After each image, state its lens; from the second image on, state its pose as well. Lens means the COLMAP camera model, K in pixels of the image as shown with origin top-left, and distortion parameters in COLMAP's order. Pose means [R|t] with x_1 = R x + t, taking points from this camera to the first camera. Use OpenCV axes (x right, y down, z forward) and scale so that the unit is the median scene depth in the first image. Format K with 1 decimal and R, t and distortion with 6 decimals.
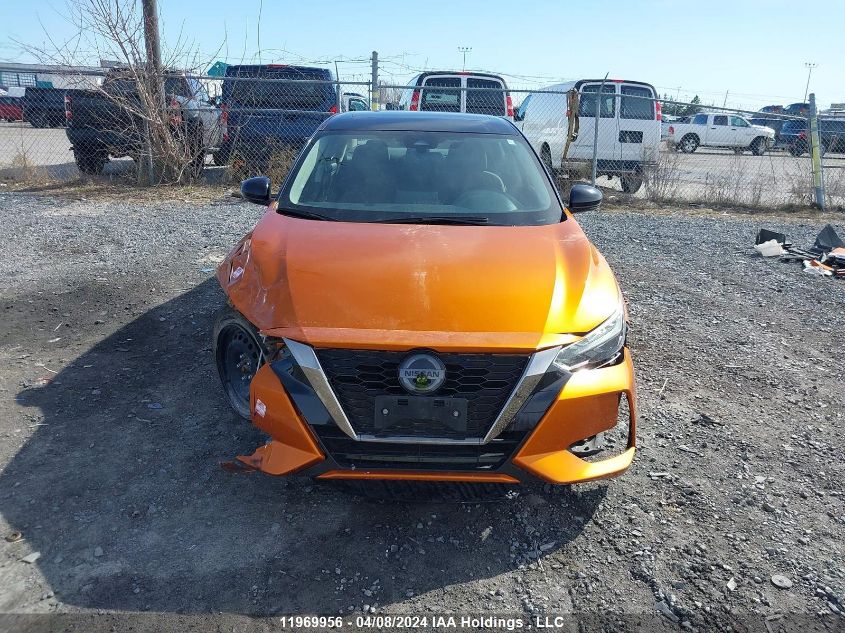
lens RADIAL K [[675.4, 0, 422.5], [0, 675.4, 316.5], [0, 0, 1]] dist [0.009029, -0.002024]
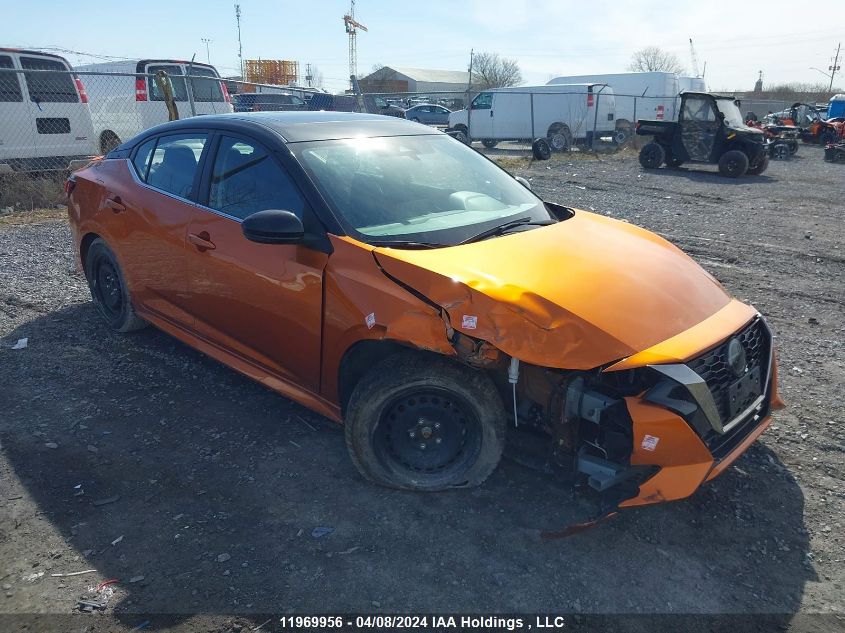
lens RADIAL K [[675.4, 0, 422.5], [0, 675.4, 316.5], [0, 0, 1]] dist [0.009029, -0.002024]
pose [[0.685833, -0.251393, 0.682960, -0.232882], [0.225571, 0.965657, 0.128933, -0.051263], [-0.691919, 0.065629, 0.718986, 0.111499]]
